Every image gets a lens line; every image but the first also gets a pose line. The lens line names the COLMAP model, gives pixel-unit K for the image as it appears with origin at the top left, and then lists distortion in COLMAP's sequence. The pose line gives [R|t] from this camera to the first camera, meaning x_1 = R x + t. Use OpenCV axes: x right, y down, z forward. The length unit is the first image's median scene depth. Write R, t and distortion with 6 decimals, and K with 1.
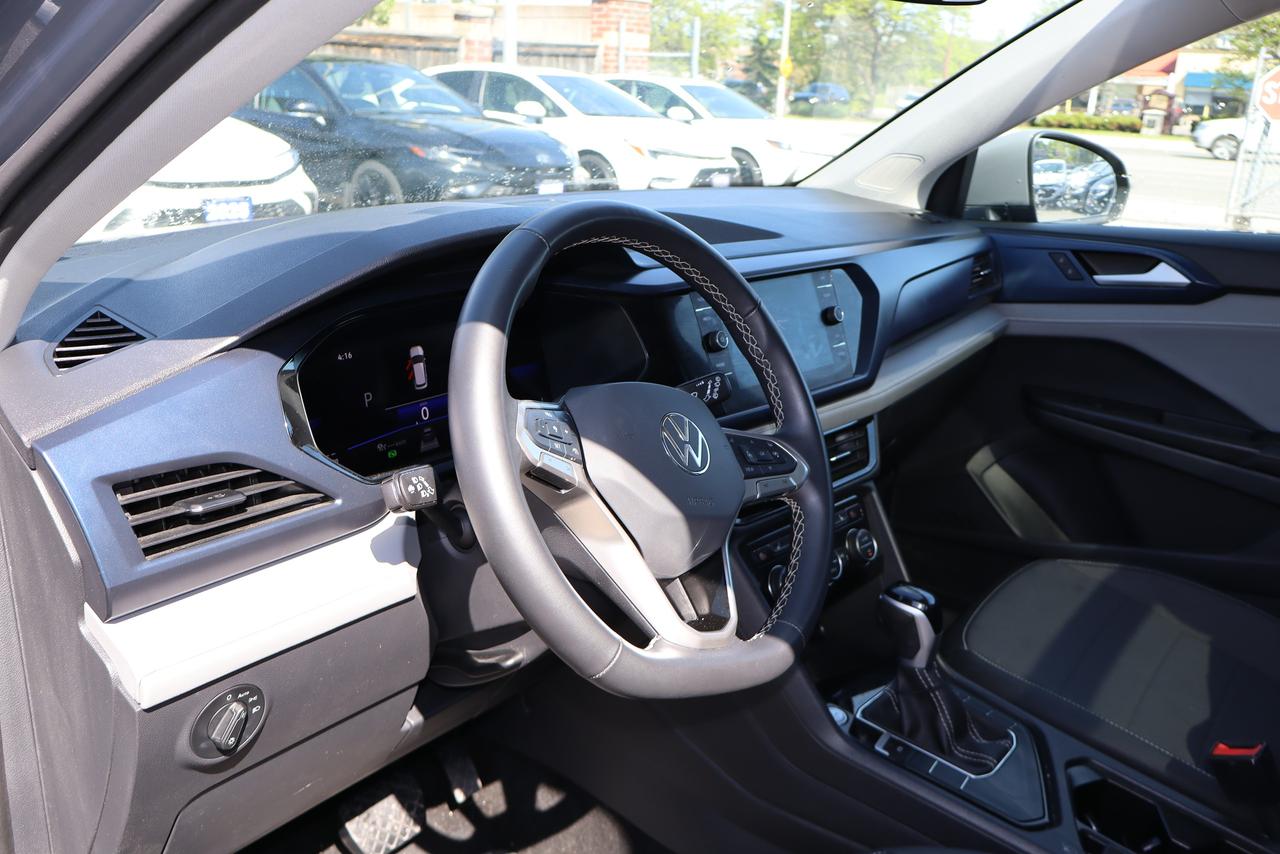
lens RADIAL K [[1033.8, 0, 637.1], [0, 1033.8, 445.9], [0, 0, 1]] dist [-0.018321, -0.002930]
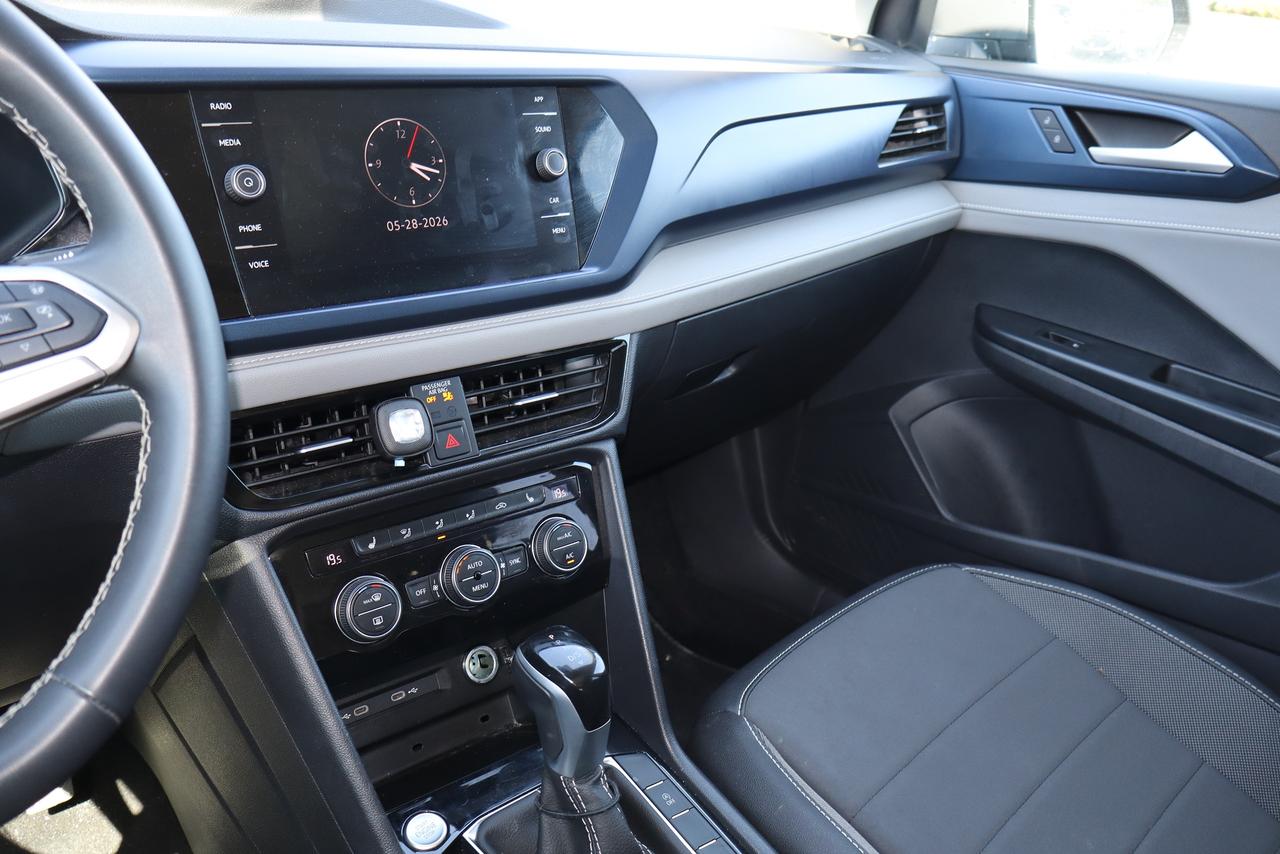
lens RADIAL K [[1033.8, 0, 637.1], [0, 1033.8, 445.9], [0, 0, 1]] dist [-0.018321, -0.002930]
pose [[0.989792, 0.102938, -0.098566, 0.242286], [-0.090476, 0.988212, 0.123499, -0.033383], [0.110116, -0.113320, 0.987438, 0.305102]]
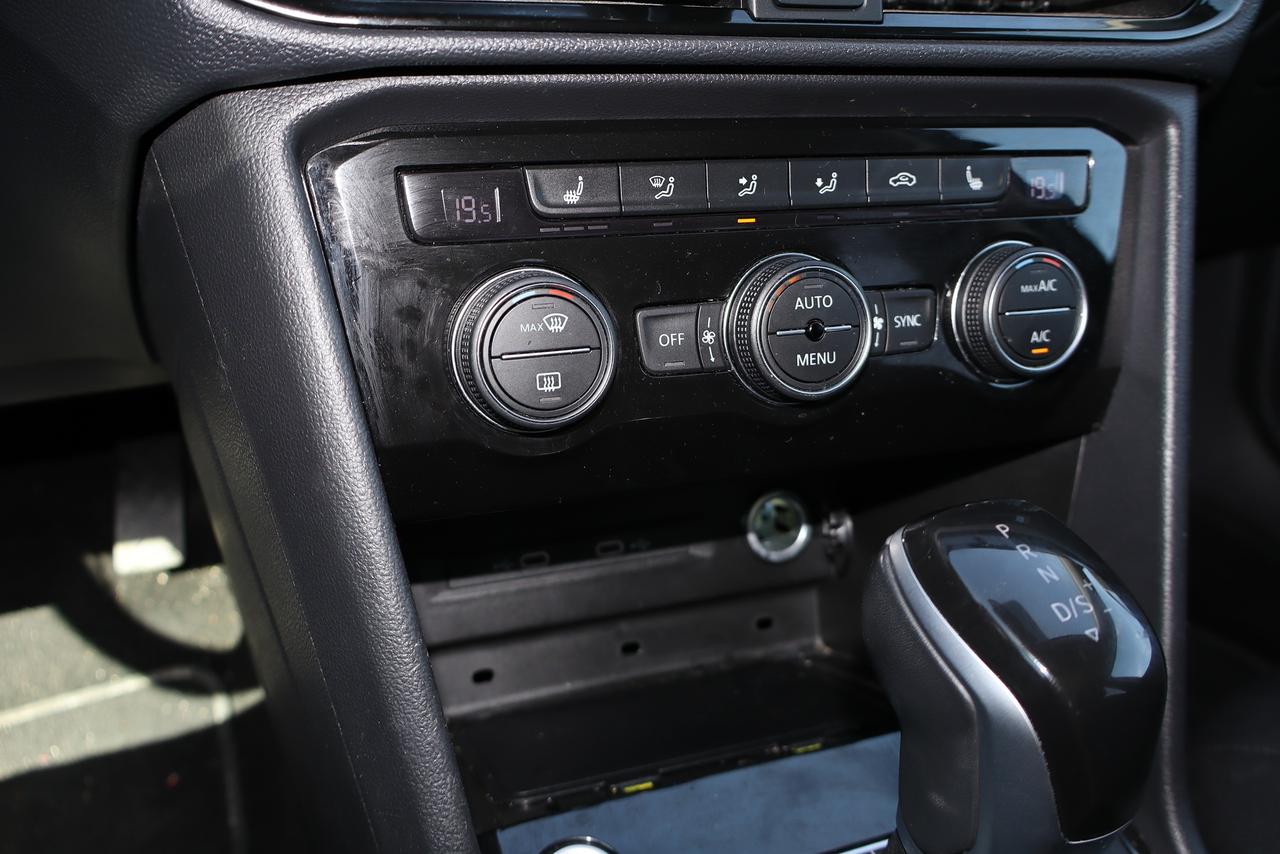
lens RADIAL K [[1033.8, 0, 637.1], [0, 1033.8, 445.9], [0, 0, 1]] dist [-0.018321, -0.002930]
pose [[0.878151, 0.323035, -0.352845, 0.182643], [-0.212987, 0.924450, 0.316274, 0.046345], [0.428355, -0.202585, 0.880609, 0.540148]]
